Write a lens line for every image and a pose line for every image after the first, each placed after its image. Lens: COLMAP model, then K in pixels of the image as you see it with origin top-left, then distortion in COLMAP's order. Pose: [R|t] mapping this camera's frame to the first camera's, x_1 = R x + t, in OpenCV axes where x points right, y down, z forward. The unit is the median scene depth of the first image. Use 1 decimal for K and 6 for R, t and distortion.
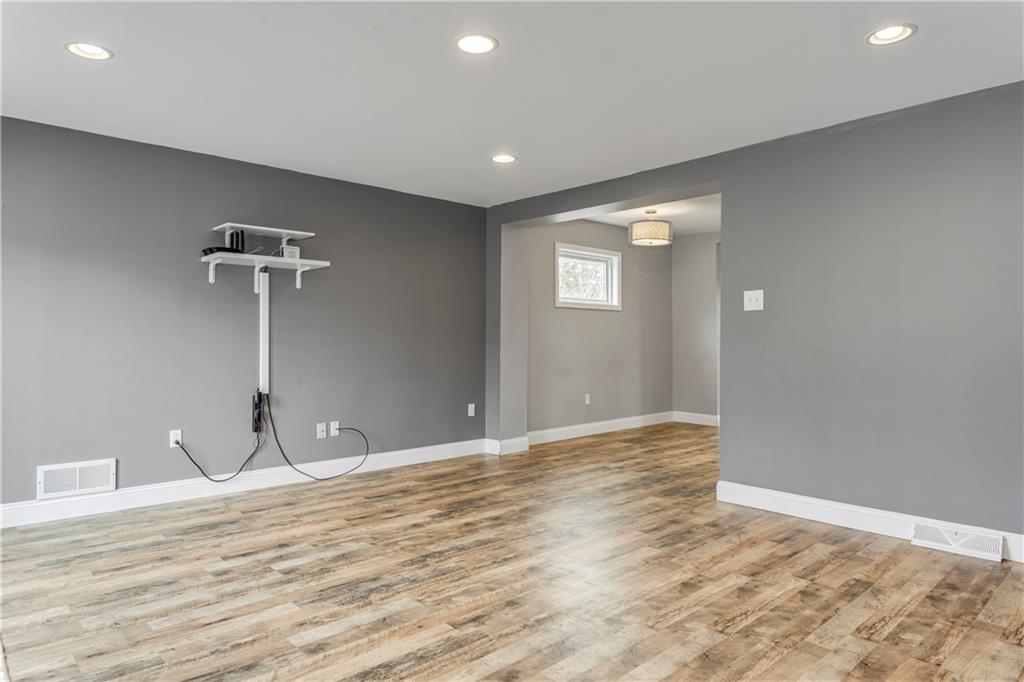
lens RADIAL K [[616.8, 0, 512.5], [0, 616.8, 338.5], [0, 0, 1]] dist [-0.005835, -0.001569]
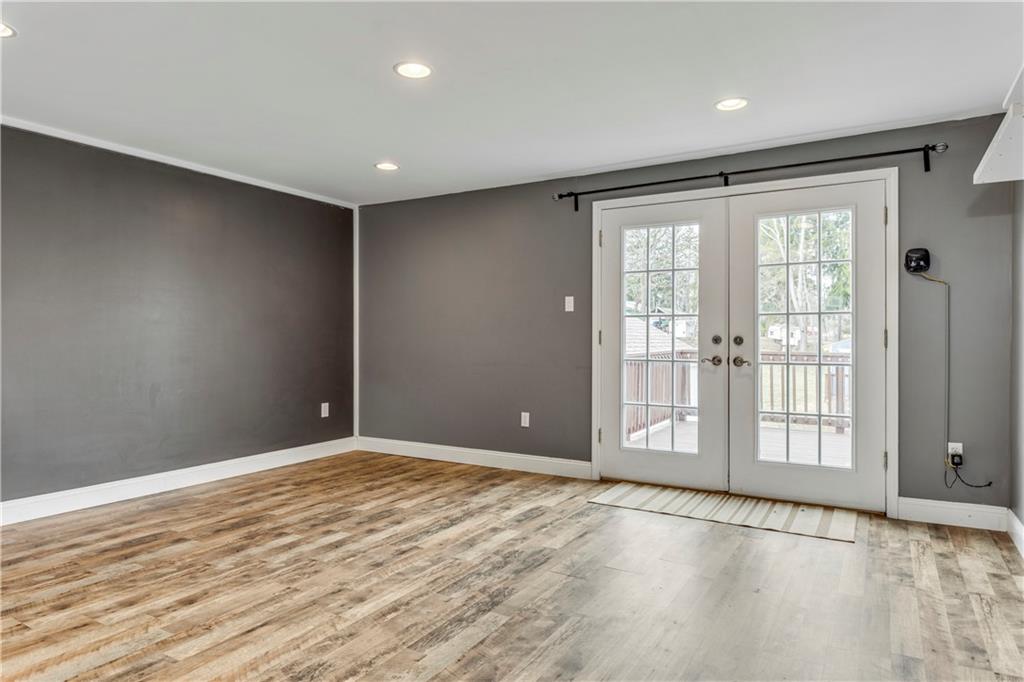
lens RADIAL K [[616.8, 0, 513.2], [0, 616.8, 345.0], [0, 0, 1]] dist [-0.005835, -0.001569]
pose [[-0.957680, -0.000131, -0.287835, 0.084080], [-0.003211, 0.999943, 0.010231, 0.000265], [0.287817, 0.010722, -0.957625, 2.073631]]
